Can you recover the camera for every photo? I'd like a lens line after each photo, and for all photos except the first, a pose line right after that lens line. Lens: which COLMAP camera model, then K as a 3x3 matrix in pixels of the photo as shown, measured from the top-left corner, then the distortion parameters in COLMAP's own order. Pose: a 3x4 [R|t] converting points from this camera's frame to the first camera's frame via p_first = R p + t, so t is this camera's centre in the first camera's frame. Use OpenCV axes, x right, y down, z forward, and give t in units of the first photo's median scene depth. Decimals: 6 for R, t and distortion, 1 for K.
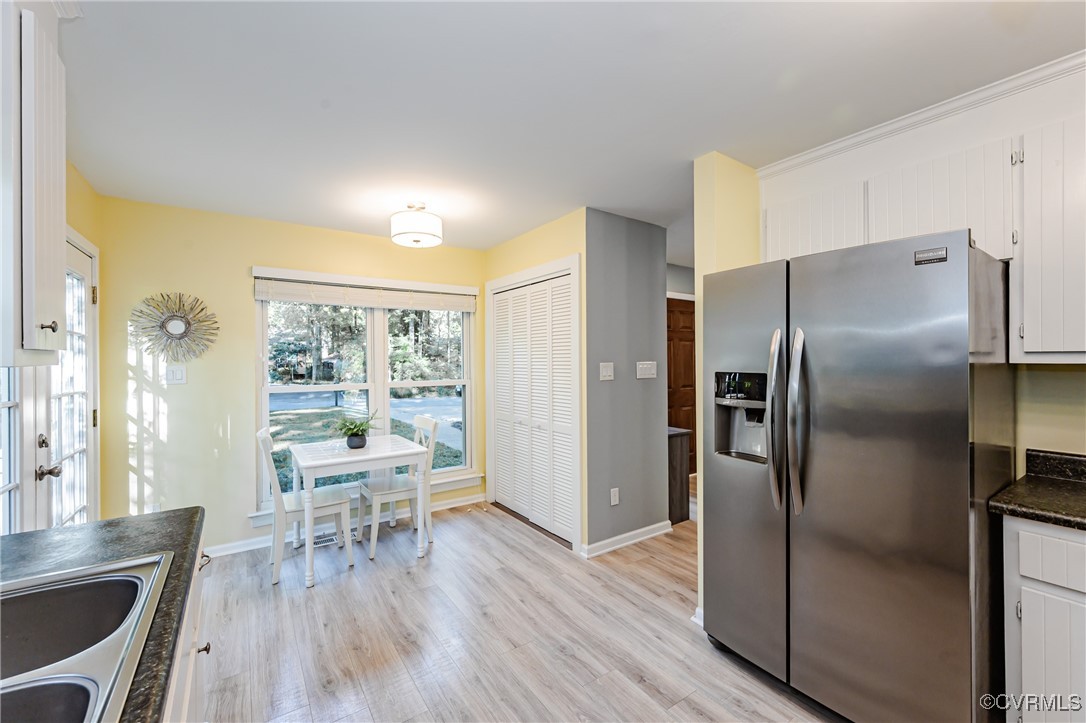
lens RADIAL K [[438.6, 0, 541.3], [0, 438.6, 361.6], [0, 0, 1]] dist [0.000031, 0.000195]
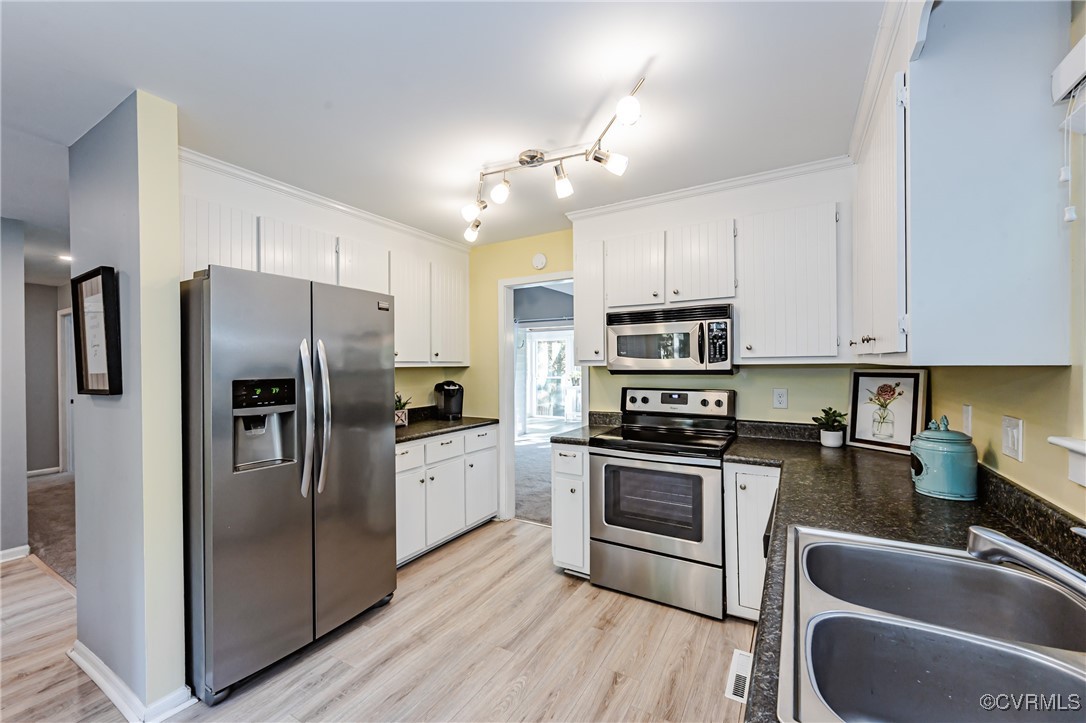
lens RADIAL K [[438.6, 0, 539.9], [0, 438.6, 364.5], [0, 0, 1]] dist [0.000031, 0.000195]
pose [[-0.418598, 0.002417, 0.908168, -0.728007], [0.006229, 0.999981, 0.000210, -0.004280], [-0.908150, 0.005745, -0.418605, 0.890974]]
